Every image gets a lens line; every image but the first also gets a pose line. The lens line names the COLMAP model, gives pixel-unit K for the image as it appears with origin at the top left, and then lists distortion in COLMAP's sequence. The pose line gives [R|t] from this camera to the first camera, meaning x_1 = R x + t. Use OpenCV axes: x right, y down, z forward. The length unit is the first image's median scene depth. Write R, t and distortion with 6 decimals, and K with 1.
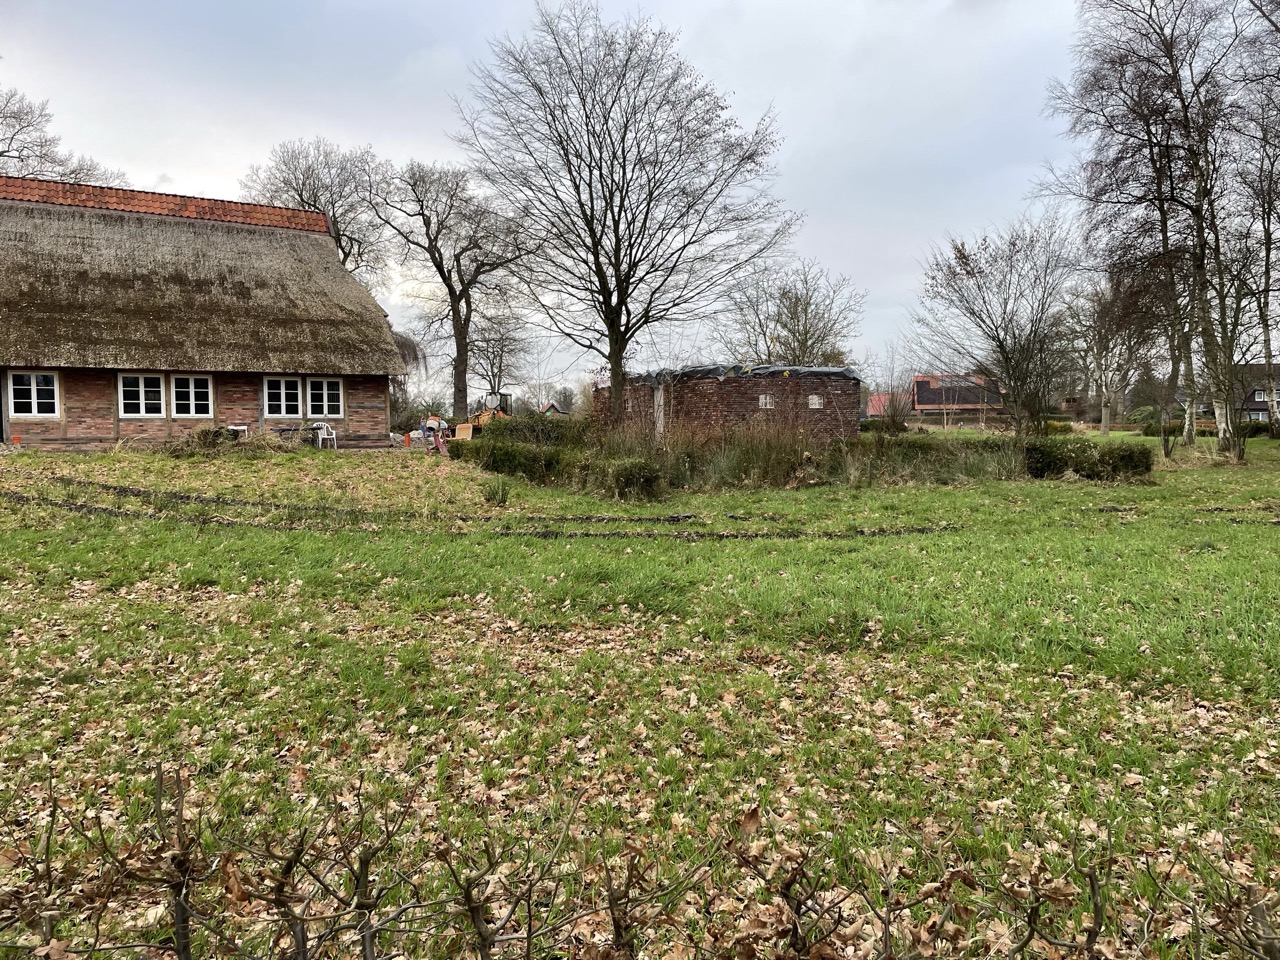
lens RADIAL K [[957.5, 0, 646.5], [0, 957.5, 475.9], [0, 0, 1]] dist [0.107807, -0.129554]
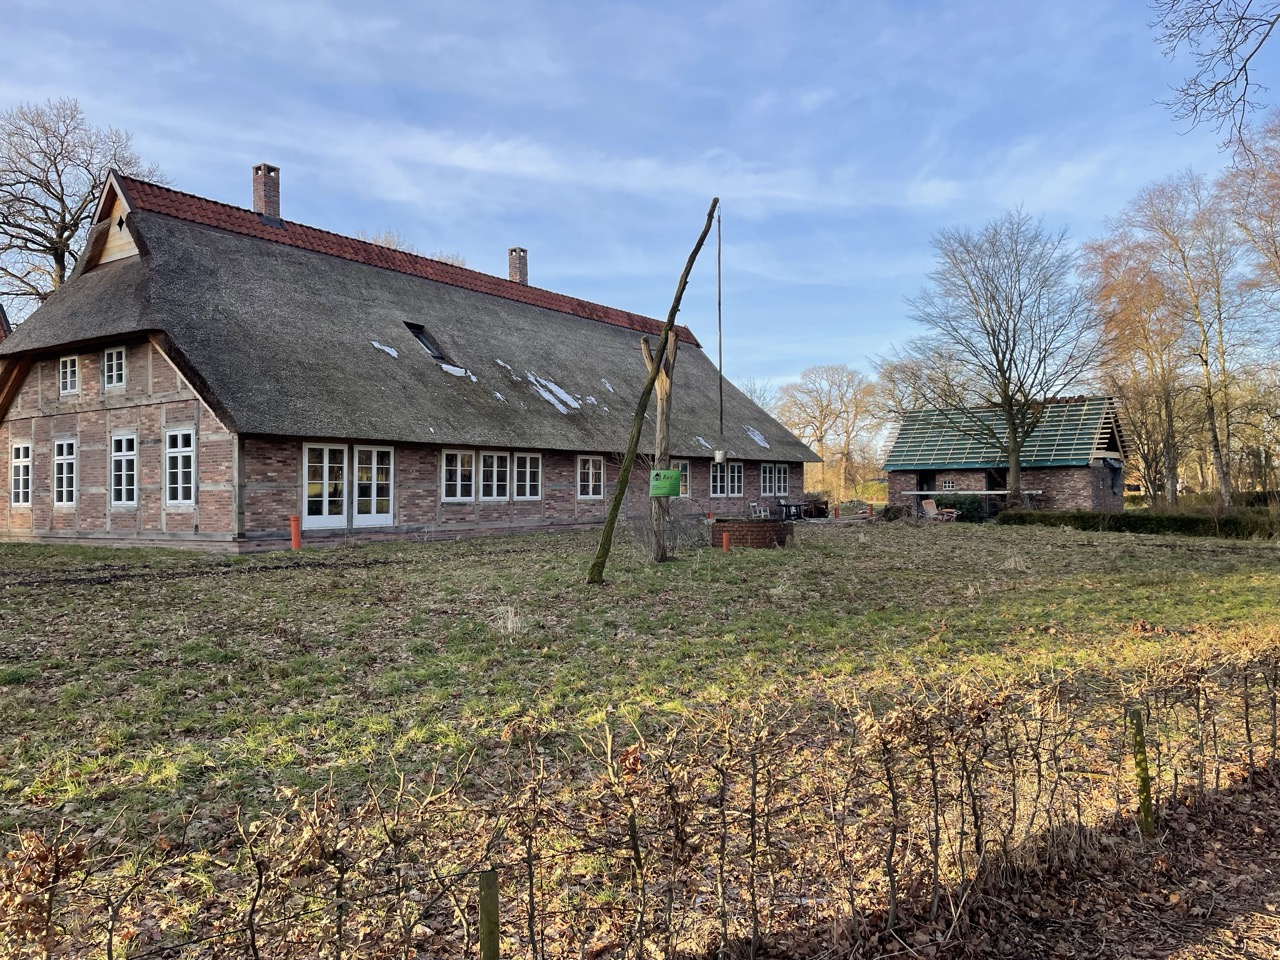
lens RADIAL K [[957.5, 0, 646.5], [0, 957.5, 475.9], [0, 0, 1]] dist [0.107807, -0.129554]
pose [[0.920735, 0.003246, 0.390175, -1.498620], [0.026874, 0.997063, -0.071713, -0.002230], [-0.389262, 0.076515, 0.917944, -0.112837]]
